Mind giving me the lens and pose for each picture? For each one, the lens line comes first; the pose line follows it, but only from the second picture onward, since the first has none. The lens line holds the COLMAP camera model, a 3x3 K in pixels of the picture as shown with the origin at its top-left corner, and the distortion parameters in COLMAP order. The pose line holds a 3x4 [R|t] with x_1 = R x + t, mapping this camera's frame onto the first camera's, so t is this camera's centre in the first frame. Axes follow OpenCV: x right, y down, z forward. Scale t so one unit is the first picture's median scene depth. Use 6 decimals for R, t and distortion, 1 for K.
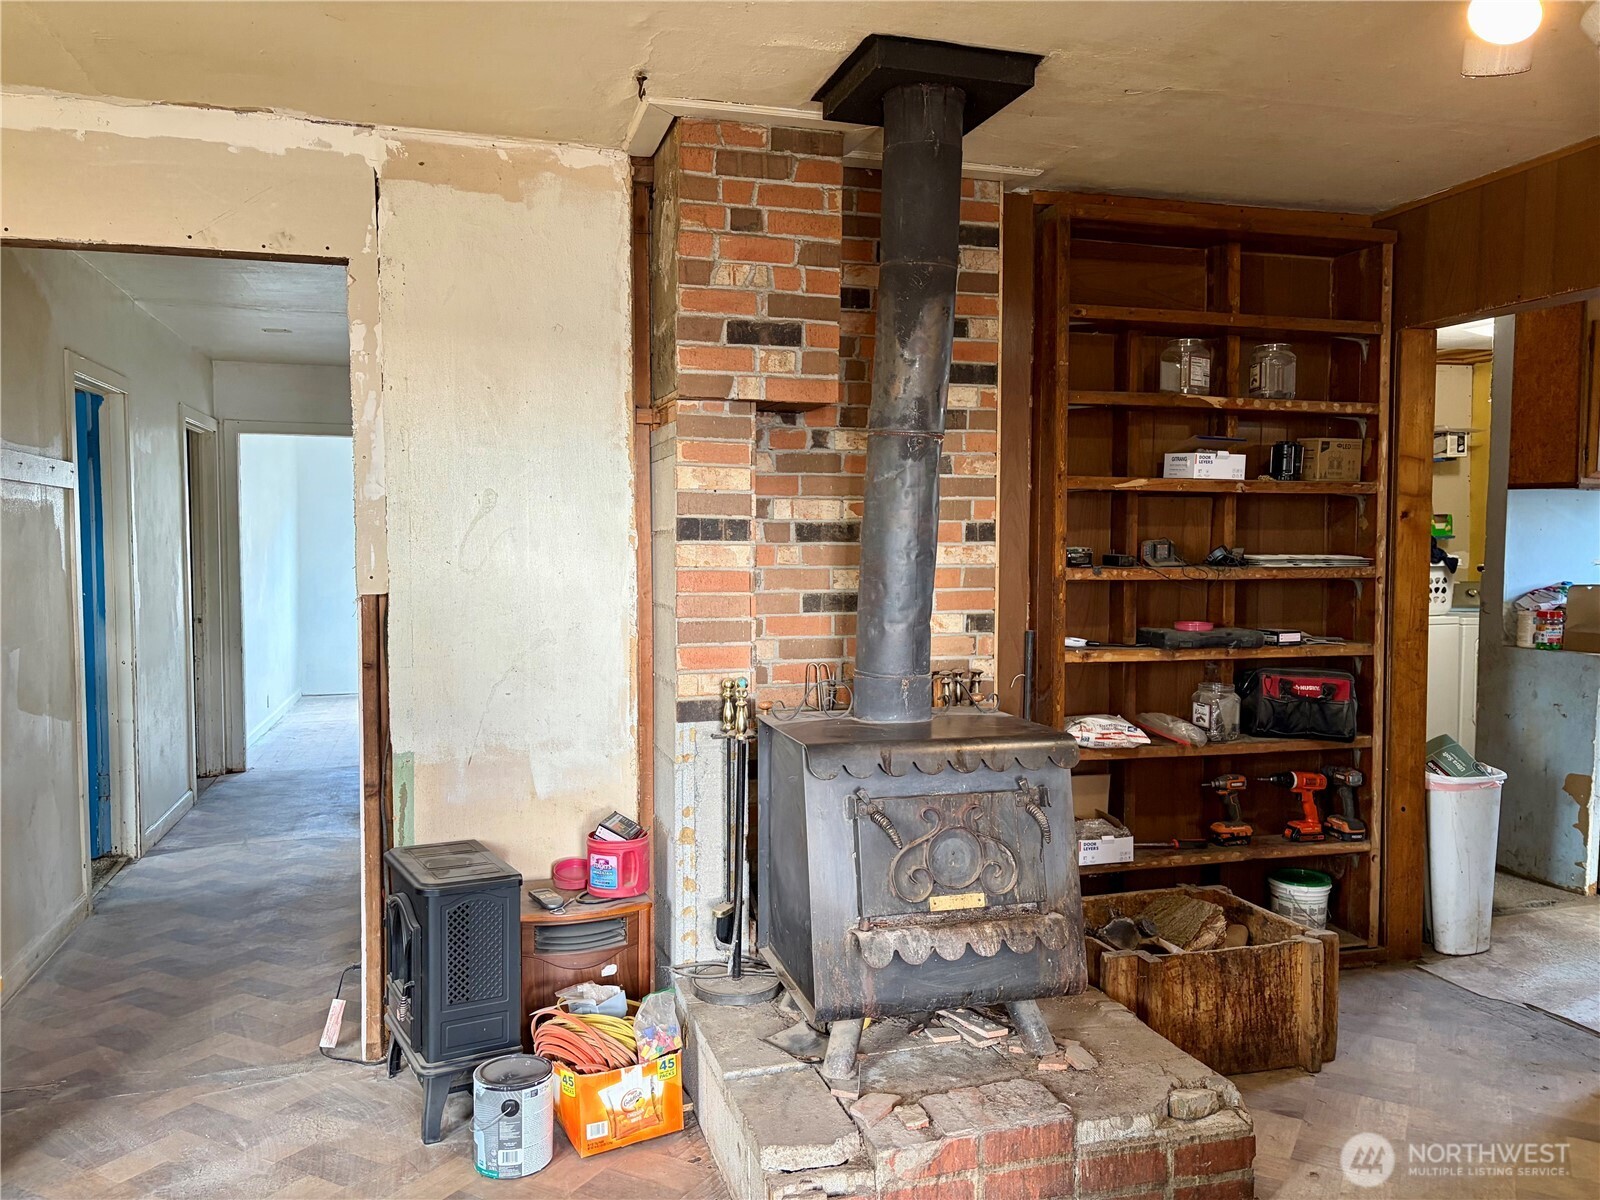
lens RADIAL K [[1177.5, 0, 800.0], [0, 1177.5, 600.0], [0, 0, 1]] dist [0.005806, -0.003561]
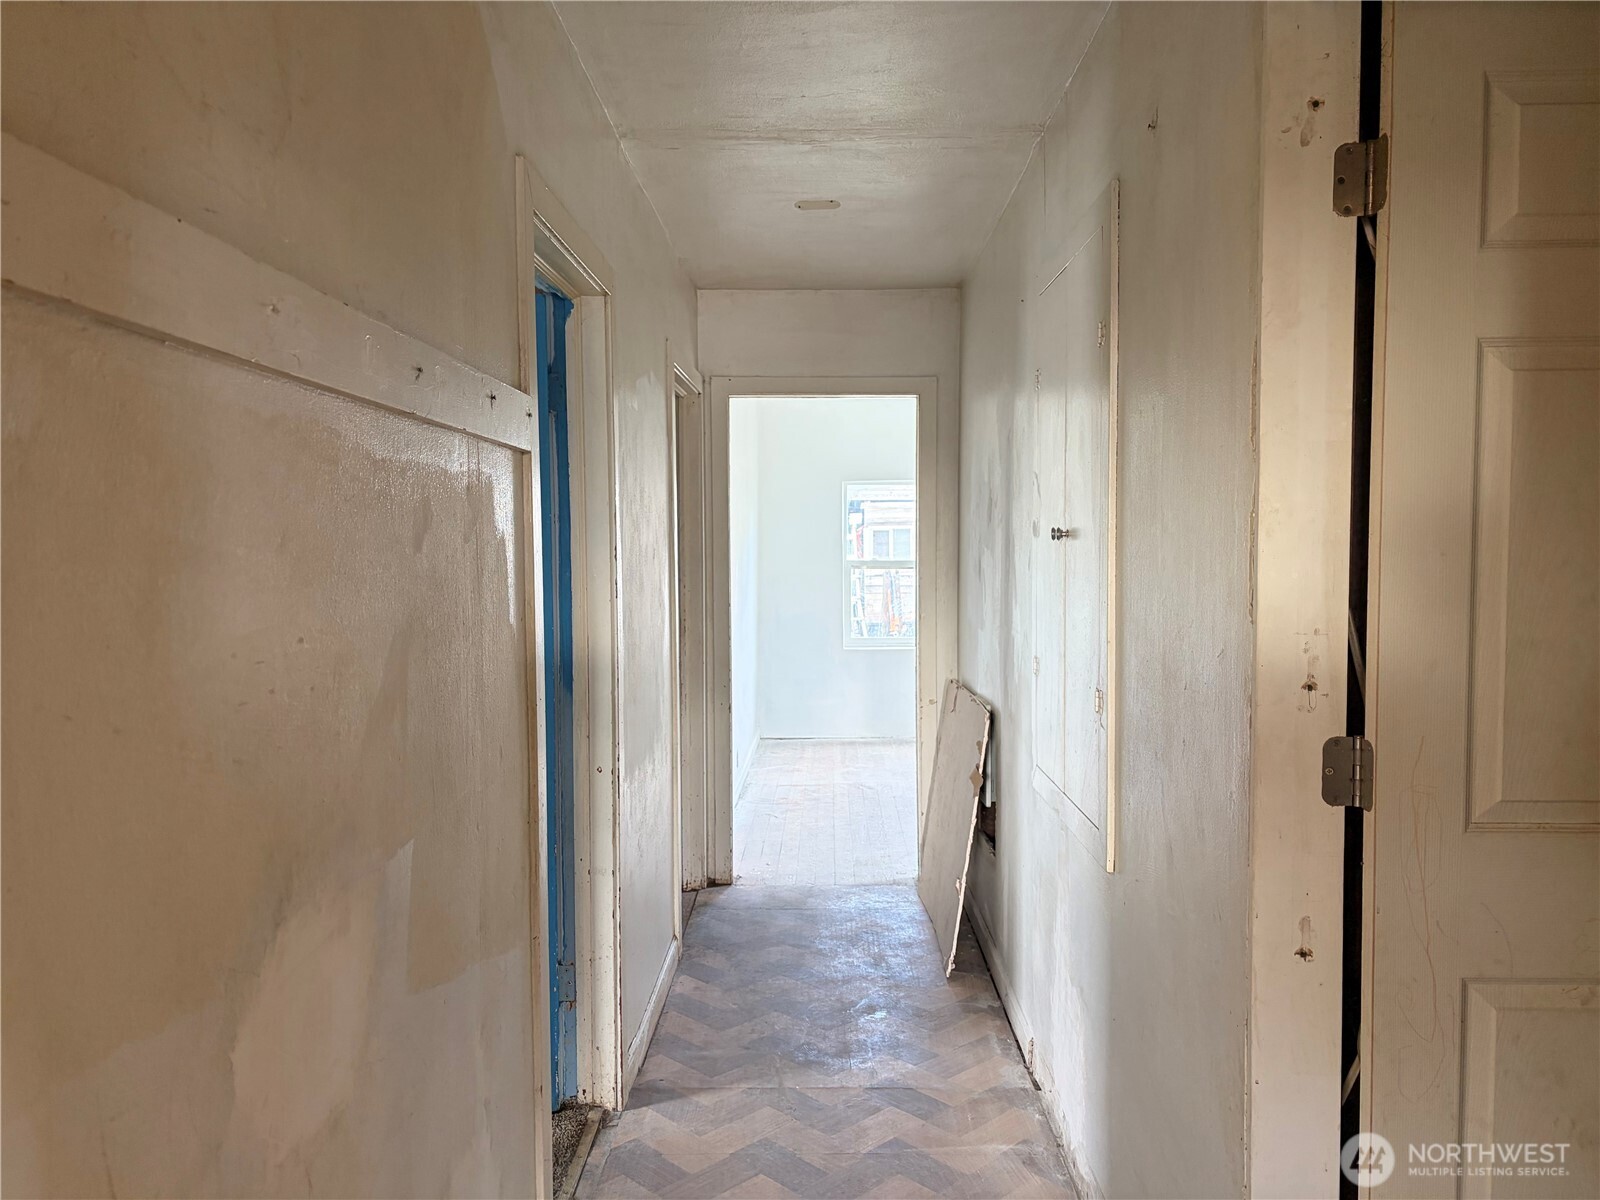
lens RADIAL K [[1177.5, 0, 800.0], [0, 1177.5, 600.0], [0, 0, 1]] dist [0.005806, -0.003561]
pose [[0.951842, 0.007694, -0.306492, -0.306705], [-0.008388, 0.999964, -0.000946, -0.029295], [0.306474, 0.003472, 0.951873, 0.486527]]
